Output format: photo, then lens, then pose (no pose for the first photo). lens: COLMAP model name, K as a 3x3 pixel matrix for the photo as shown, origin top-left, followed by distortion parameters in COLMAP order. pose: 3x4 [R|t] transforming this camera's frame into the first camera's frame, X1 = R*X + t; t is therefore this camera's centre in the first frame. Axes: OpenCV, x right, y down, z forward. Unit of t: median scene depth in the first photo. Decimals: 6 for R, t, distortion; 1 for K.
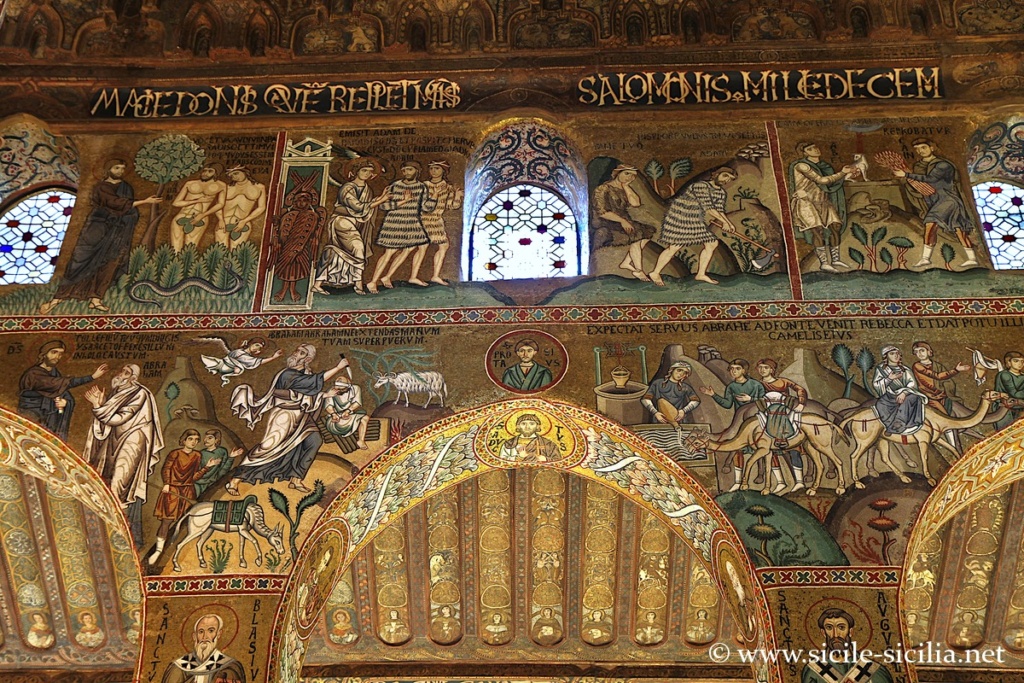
lens RADIAL K [[1550.9, 0, 513.8], [0, 1550.9, 340.7], [0, 0, 1]] dist [0.139943, 0.000000]
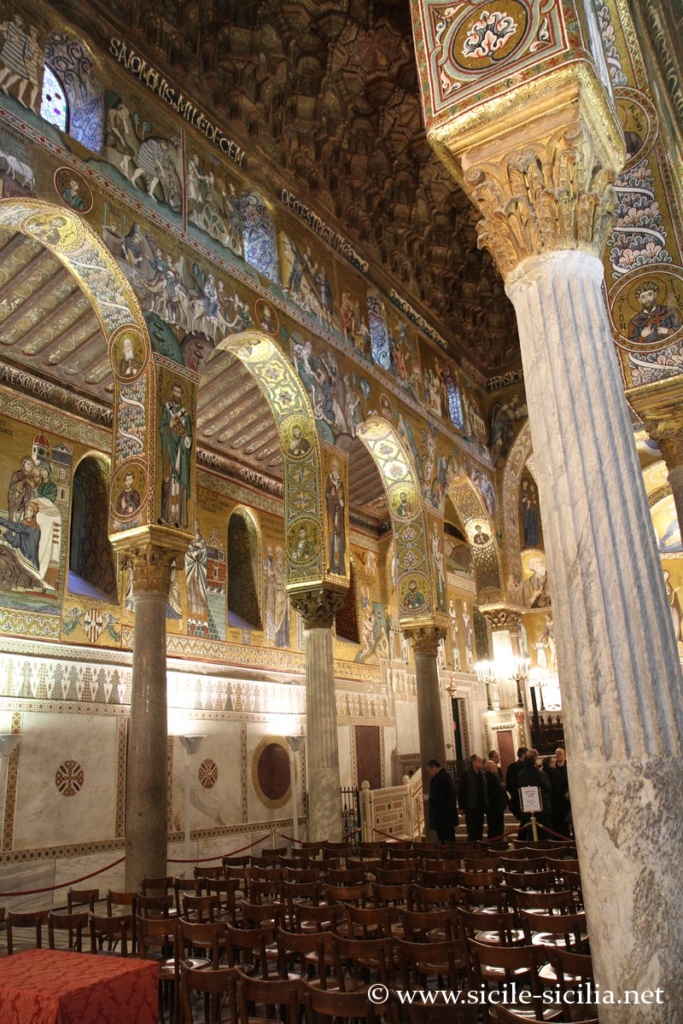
lens RADIAL K [[789.4, 0, 340.7], [0, 789.4, 499.8], [0, 0, 1]] dist [-0.090573, 0.098164]
pose [[0.535840, 0.237463, 0.810239, -0.471550], [-0.500865, 0.861947, 0.078622, 0.097617], [-0.679713, -0.447949, 0.580803, 0.110457]]
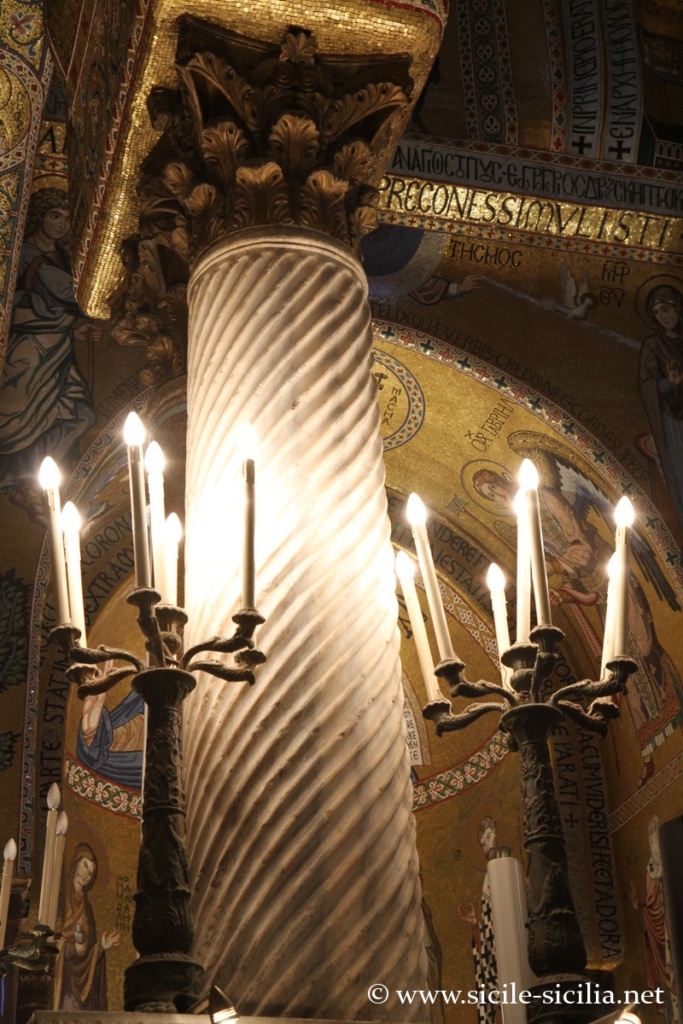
lens RADIAL K [[1998.4, 0, 355.6], [0, 1998.4, 511.8], [0, 0, 1]] dist [0.254847, 0.000000]
pose [[-0.313317, 0.477809, 0.820689, 0.965088], [-0.577926, 0.589810, -0.564026, 0.615847], [-0.753548, -0.651017, 0.091341, 0.710079]]
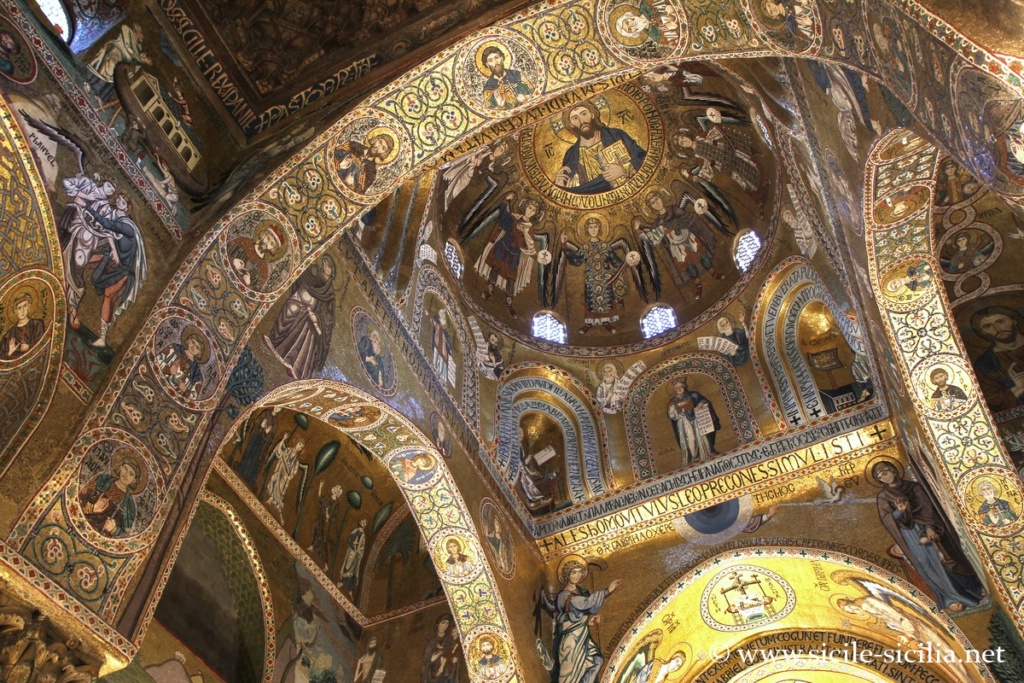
lens RADIAL K [[880.8, 0, 501.3], [0, 880.8, 340.8], [0, 0, 1]] dist [-0.072472, 0.120324]
pose [[0.420236, 0.737309, 0.528940, 1.093864], [-0.582268, 0.666182, -0.466010, 0.244238], [-0.695964, -0.112150, 0.709265, 0.284005]]
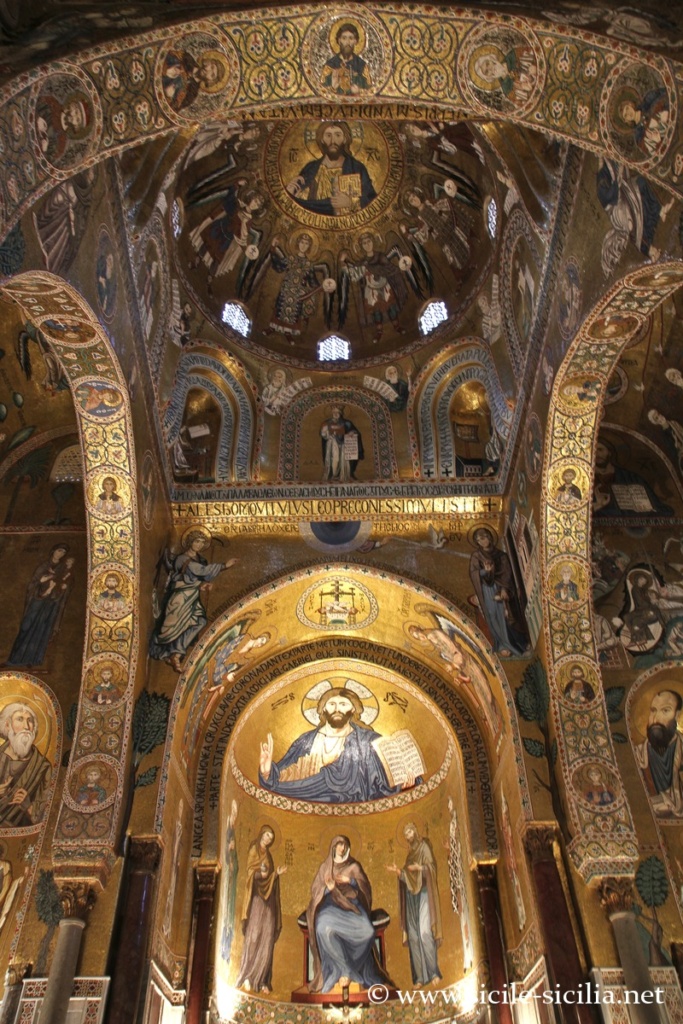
lens RADIAL K [[808.3, 0, 342.3], [0, 808.3, 501.4], [0, 0, 1]] dist [-0.105453, 0.112268]
pose [[-0.019821, 0.696454, 0.717327, 1.103594], [-0.630511, 0.548105, -0.549578, 0.340949], [-0.775927, -0.463176, 0.428258, 0.395923]]
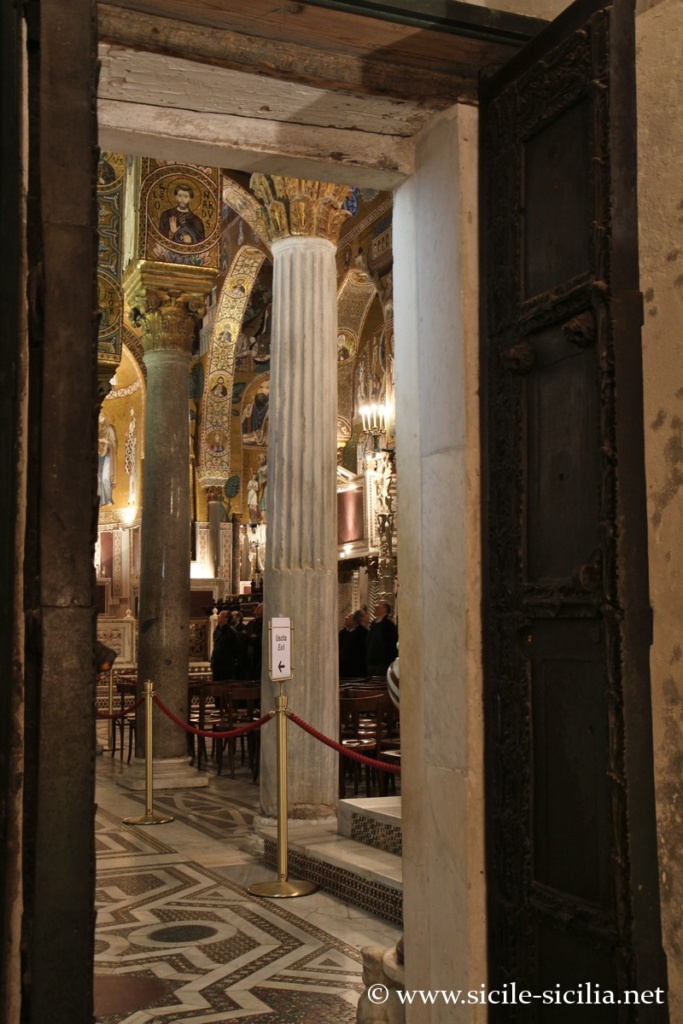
lens RADIAL K [[1195.2, 0, 340.7], [0, 1195.2, 488.4], [0, 0, 1]] dist [0.112888, 0.000000]
pose [[-0.399742, 0.116714, 0.909167, -0.846987], [-0.584030, 0.732035, -0.350761, 0.756497], [-0.706481, -0.671195, -0.224461, 0.801863]]
